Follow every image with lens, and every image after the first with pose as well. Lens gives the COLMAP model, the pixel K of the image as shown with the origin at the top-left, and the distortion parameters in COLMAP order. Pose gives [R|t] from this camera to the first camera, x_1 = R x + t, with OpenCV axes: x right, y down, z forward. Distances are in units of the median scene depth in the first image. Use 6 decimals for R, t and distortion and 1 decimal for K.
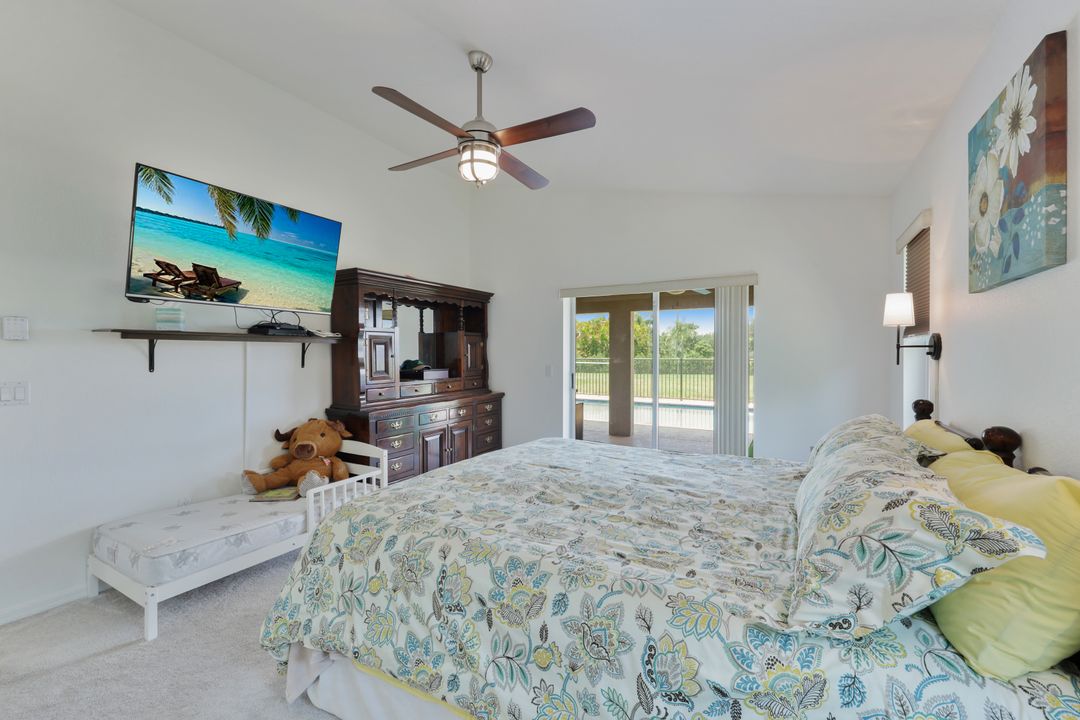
lens RADIAL K [[446.0, 0, 536.4], [0, 446.0, 354.3], [0, 0, 1]] dist [0.001071, 0.000314]
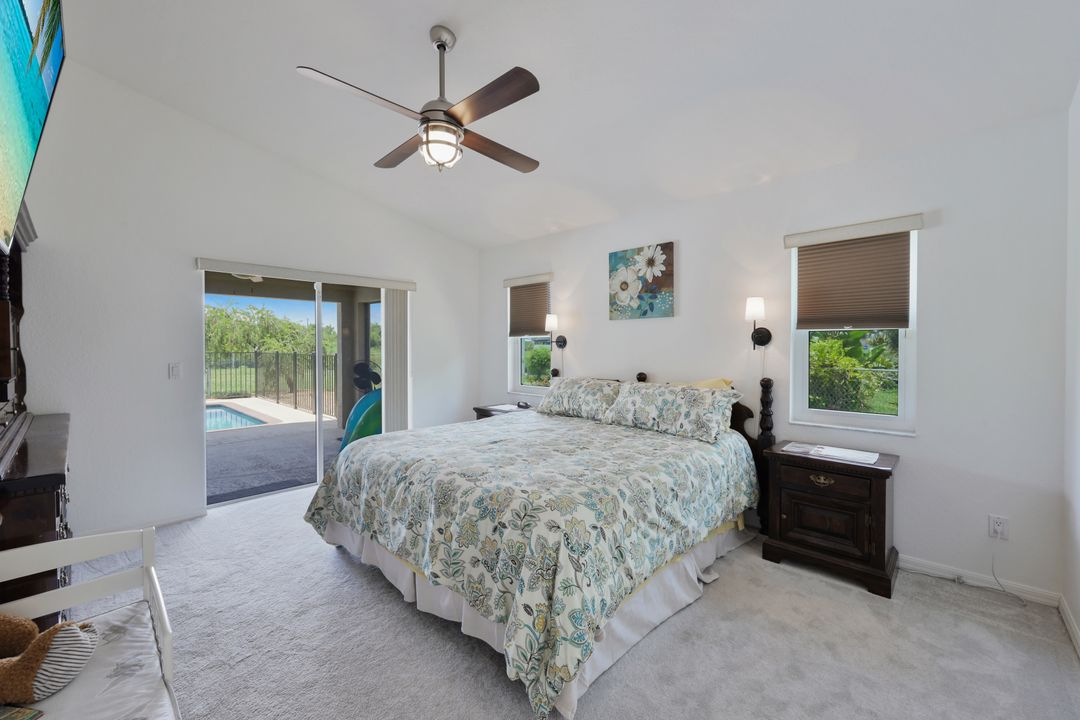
lens RADIAL K [[431.4, 0, 529.5], [0, 431.4, 354.1], [0, 0, 1]] dist [0.001710, 0.000045]
pose [[0.255052, -0.023834, 0.966634, -1.398693], [0.003342, 0.999712, 0.023767, -0.010570], [-0.966922, -0.002831, 0.255058, 0.830904]]
